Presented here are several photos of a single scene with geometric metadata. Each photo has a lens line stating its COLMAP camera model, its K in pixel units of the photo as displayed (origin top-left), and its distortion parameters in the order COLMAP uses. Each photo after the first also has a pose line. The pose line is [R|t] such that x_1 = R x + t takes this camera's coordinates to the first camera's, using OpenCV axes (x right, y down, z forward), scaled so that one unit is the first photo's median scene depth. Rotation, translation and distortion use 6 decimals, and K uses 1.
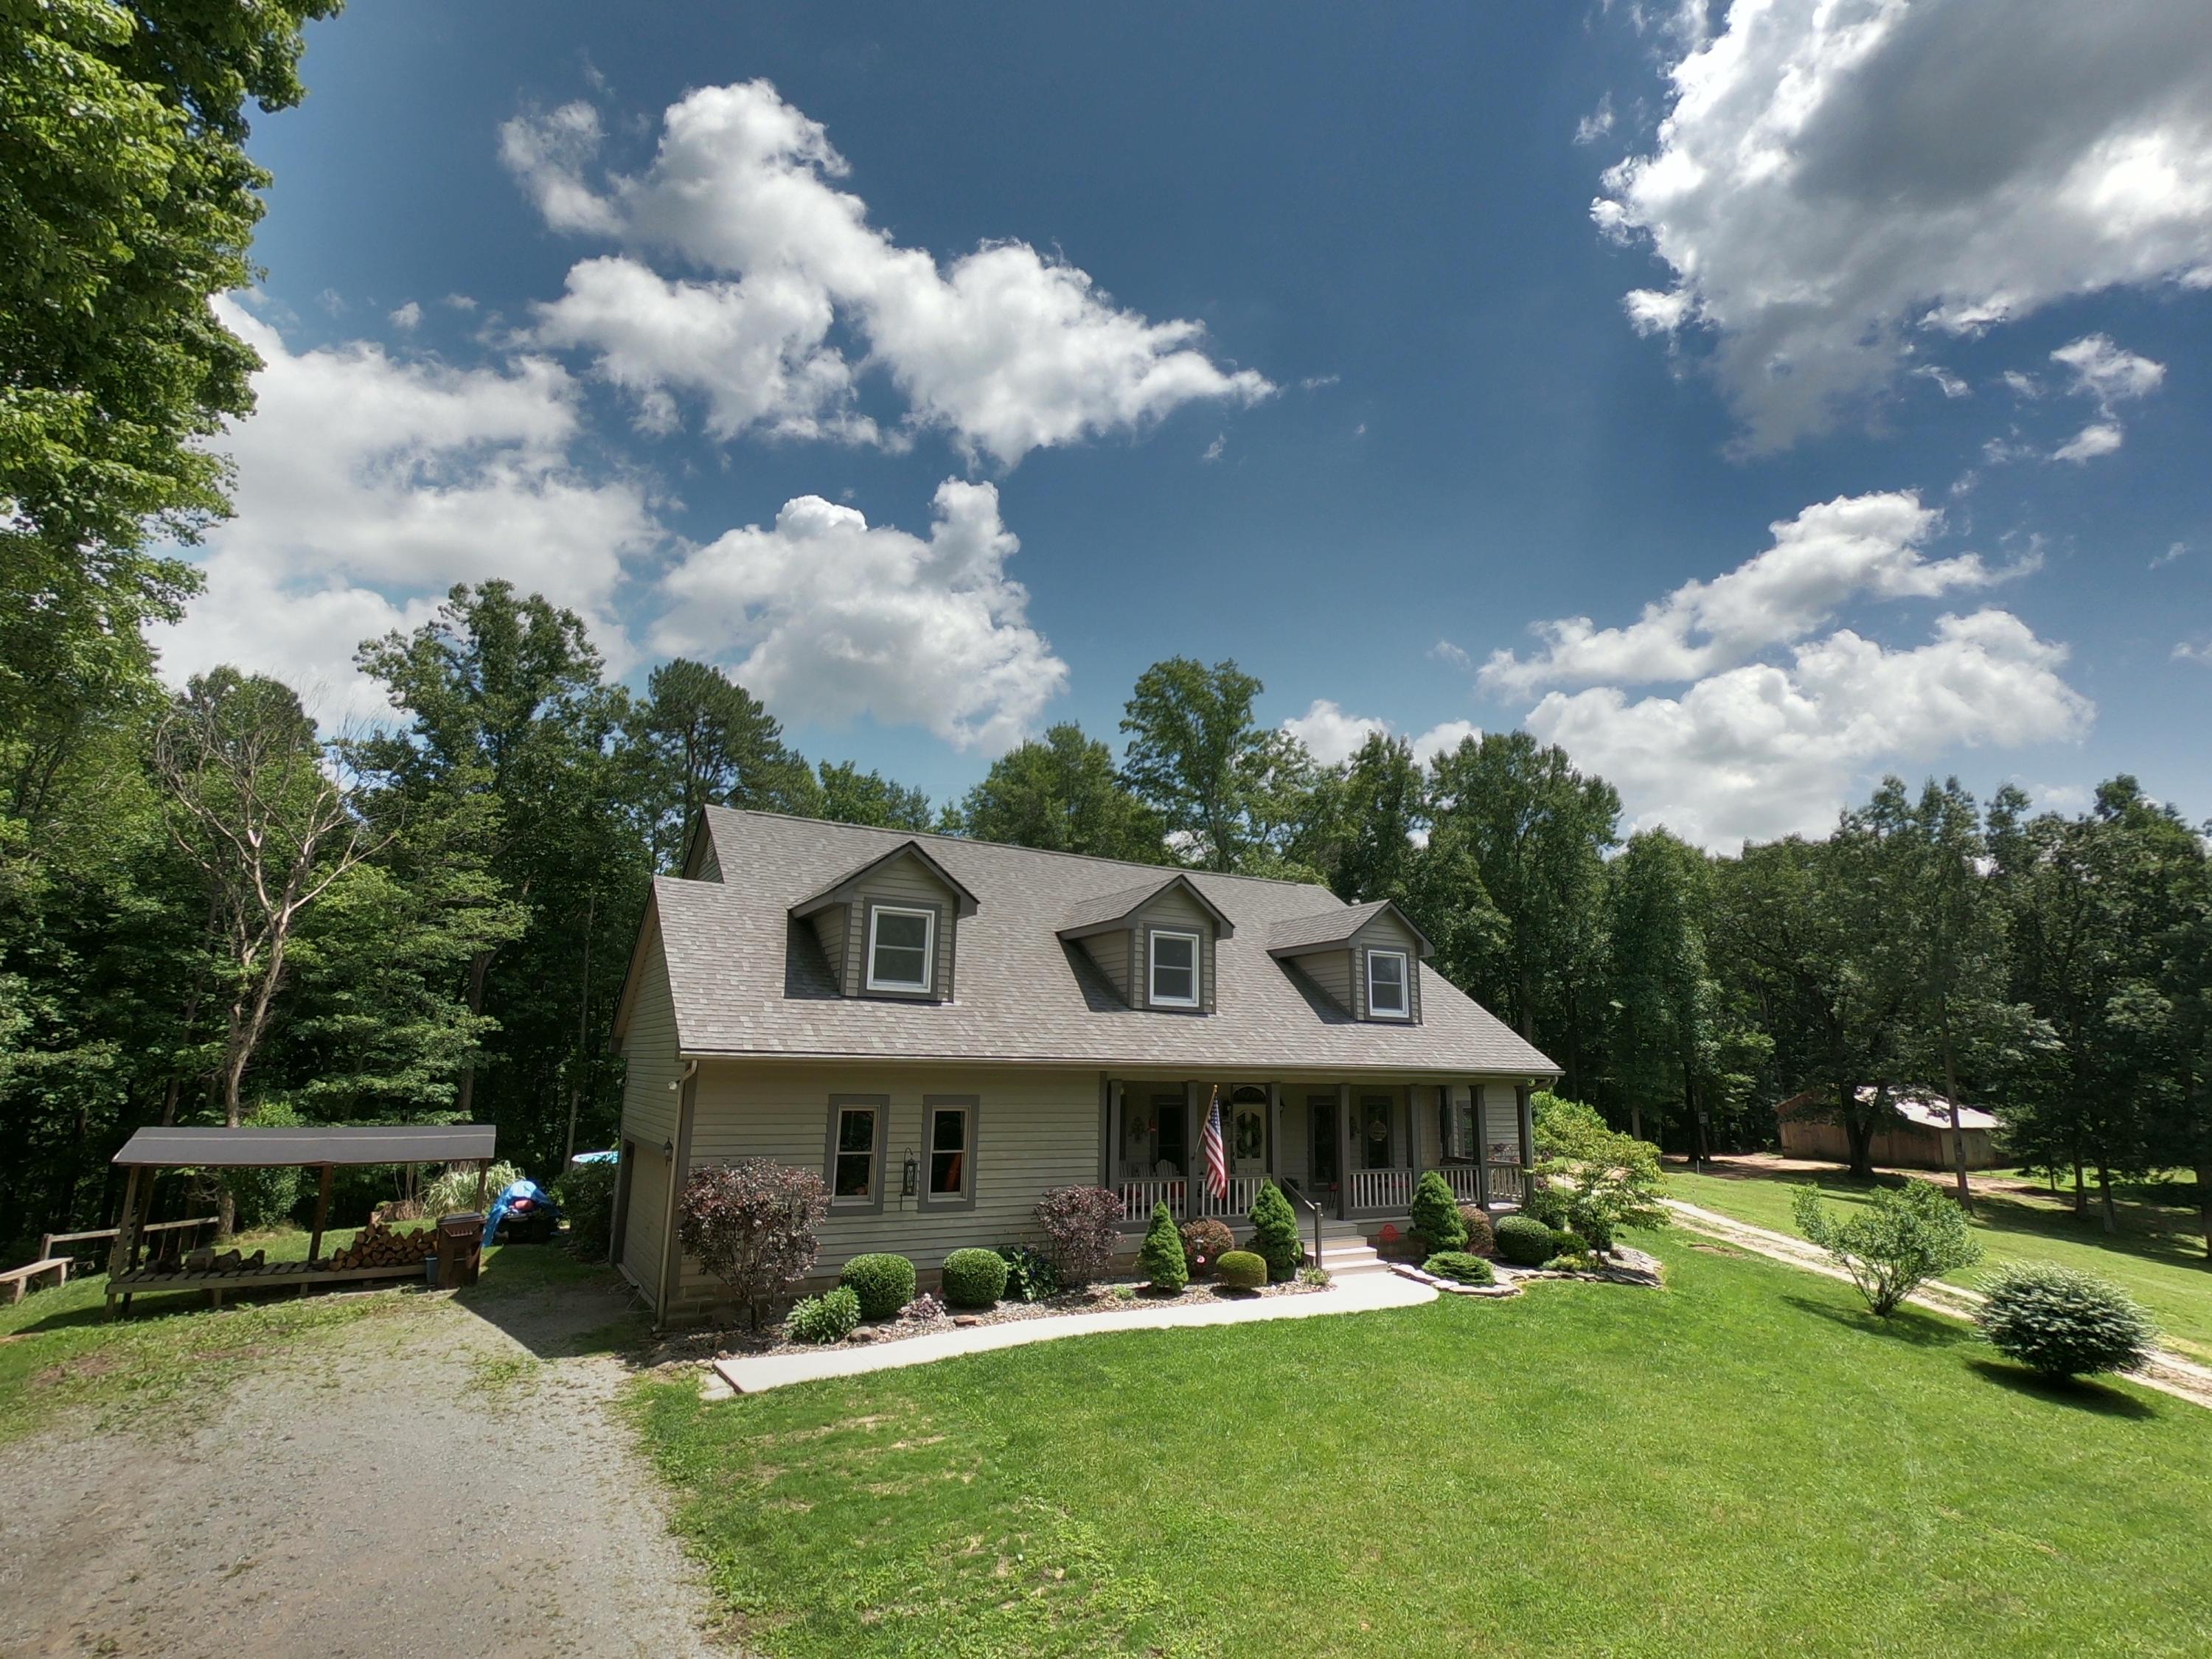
lens RADIAL K [[1106.2, 0, 1106.0], [0, 1106.2, 829.5], [0, 0, 1]] dist [0.005009, 0.000958]
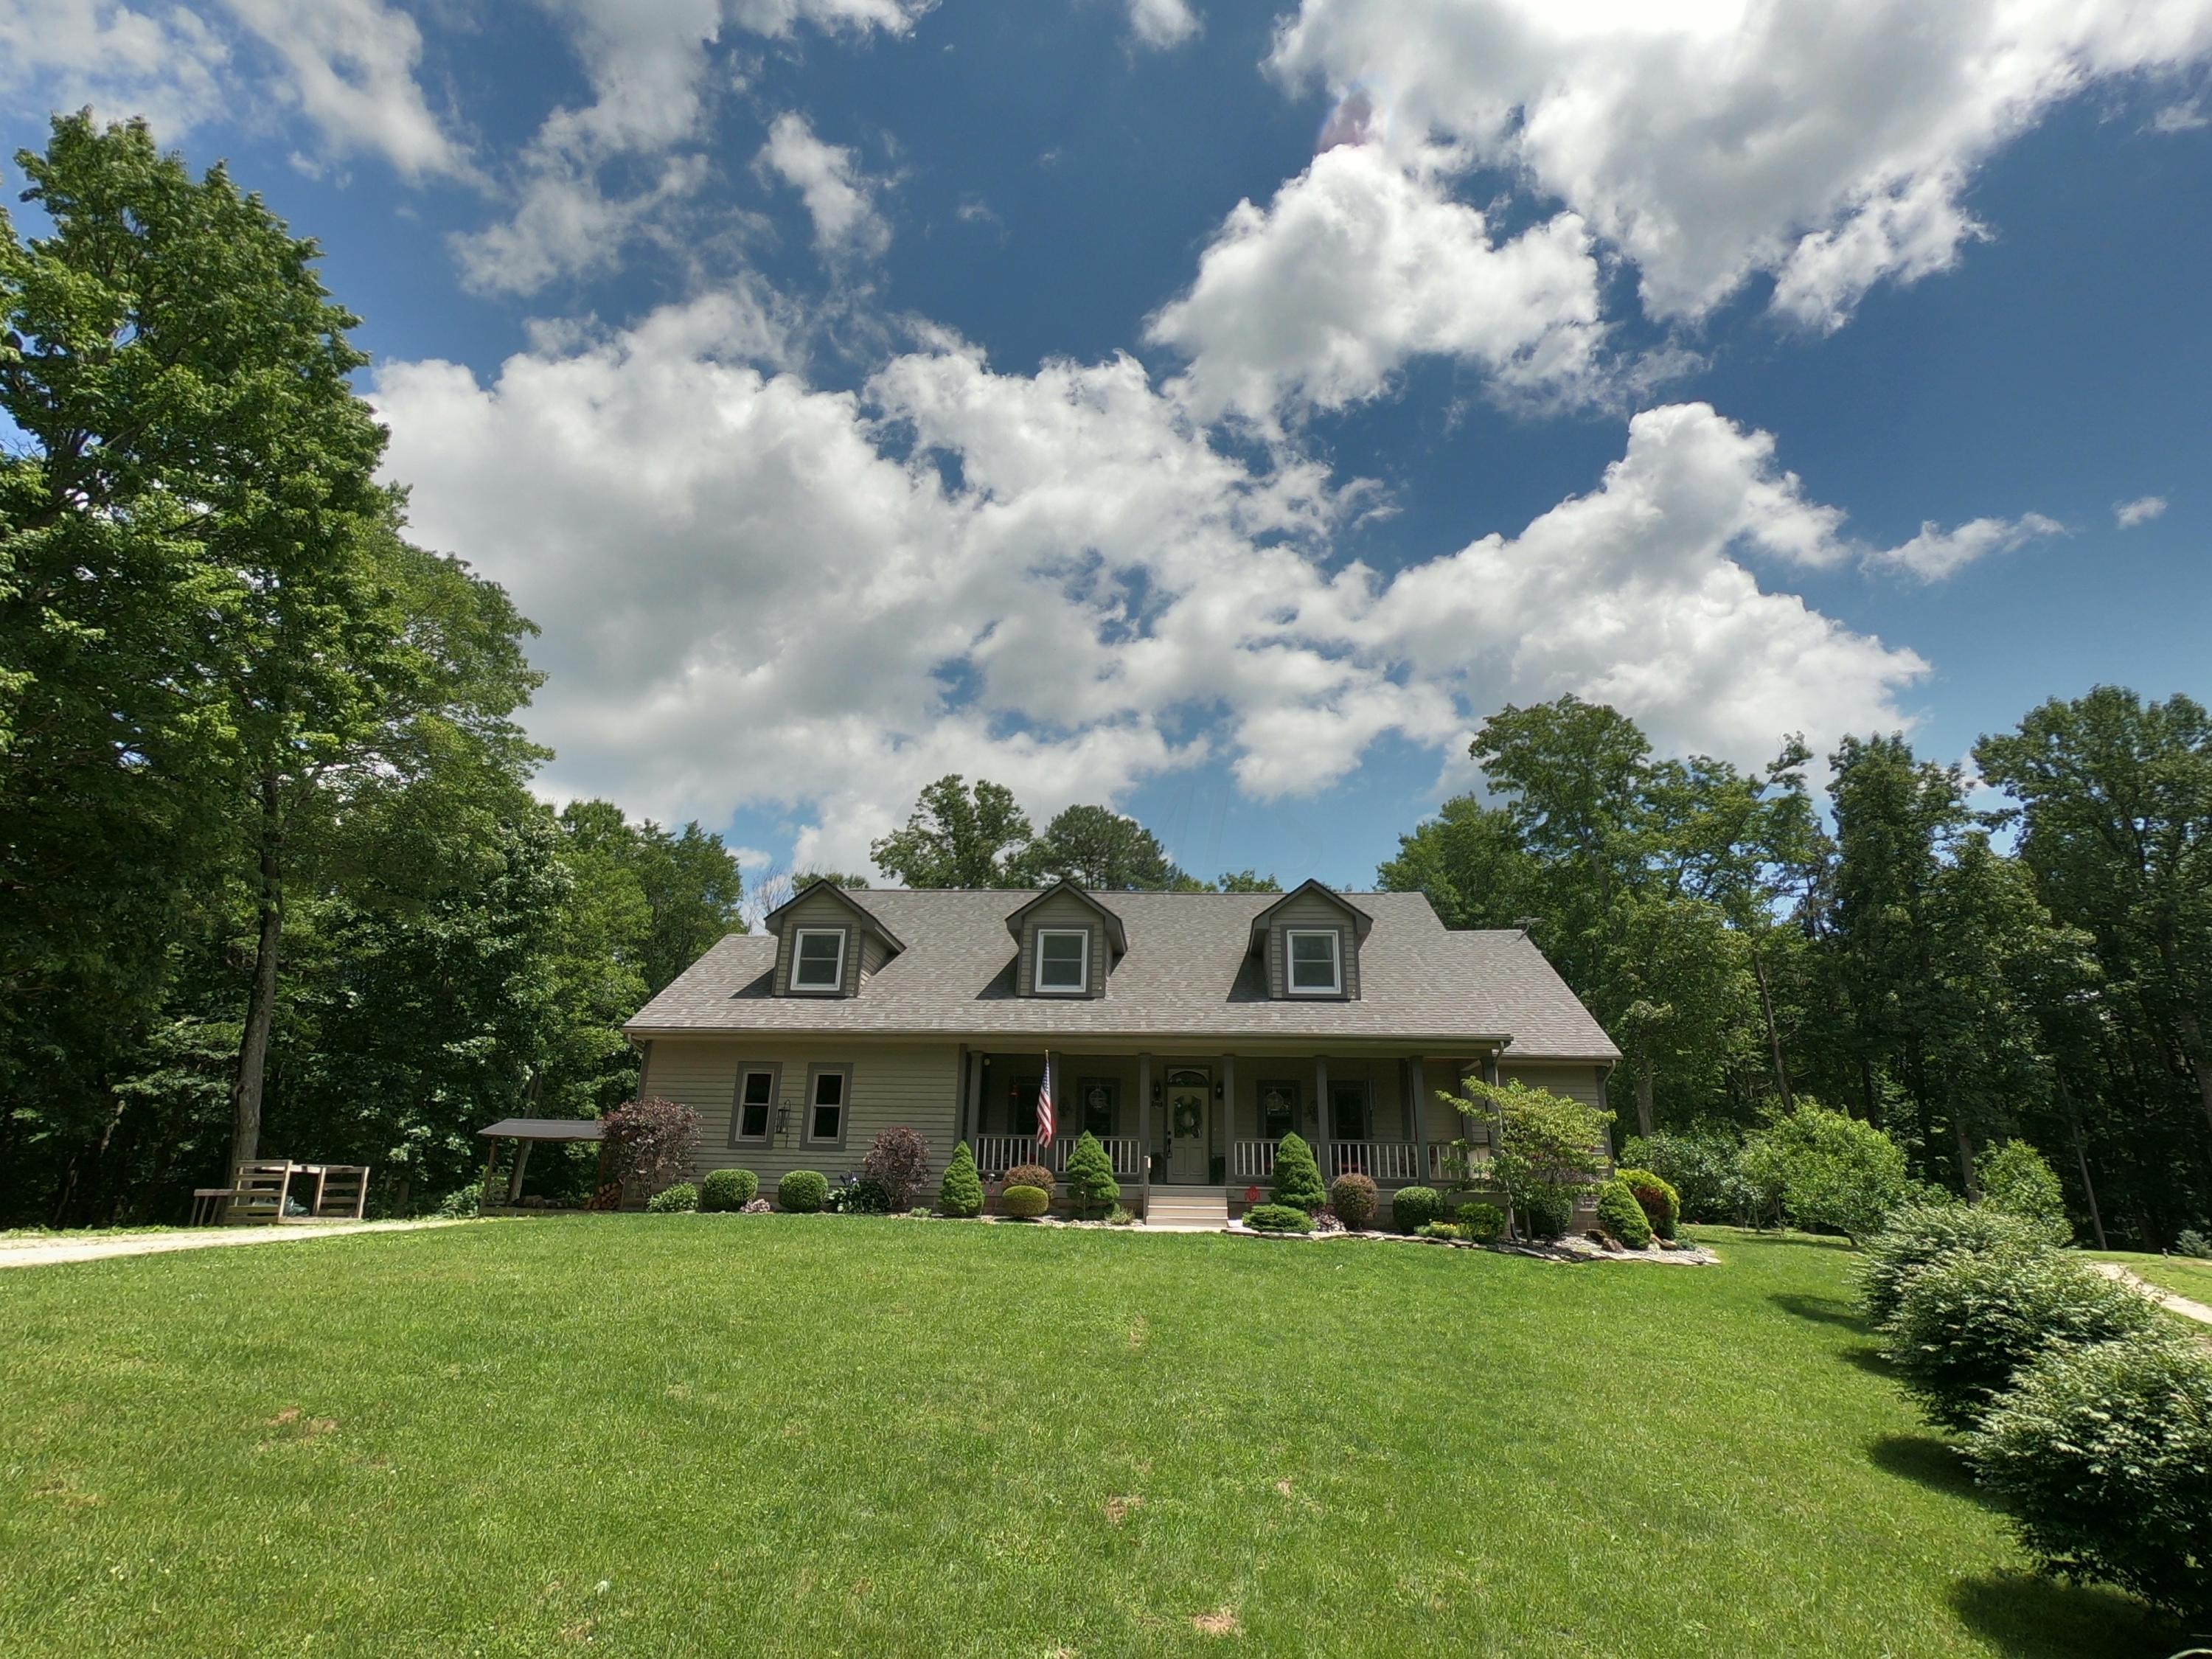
lens RADIAL K [[1085.6, 0, 1101.6], [0, 1085.6, 841.5], [0, 0, 1]] dist [0.000568, 0.000224]
pose [[0.829169, -0.176876, -0.530276, 0.756665], [0.113534, 0.982135, -0.150068, 0.188354], [0.547347, 0.064227, 0.834438, 0.077814]]
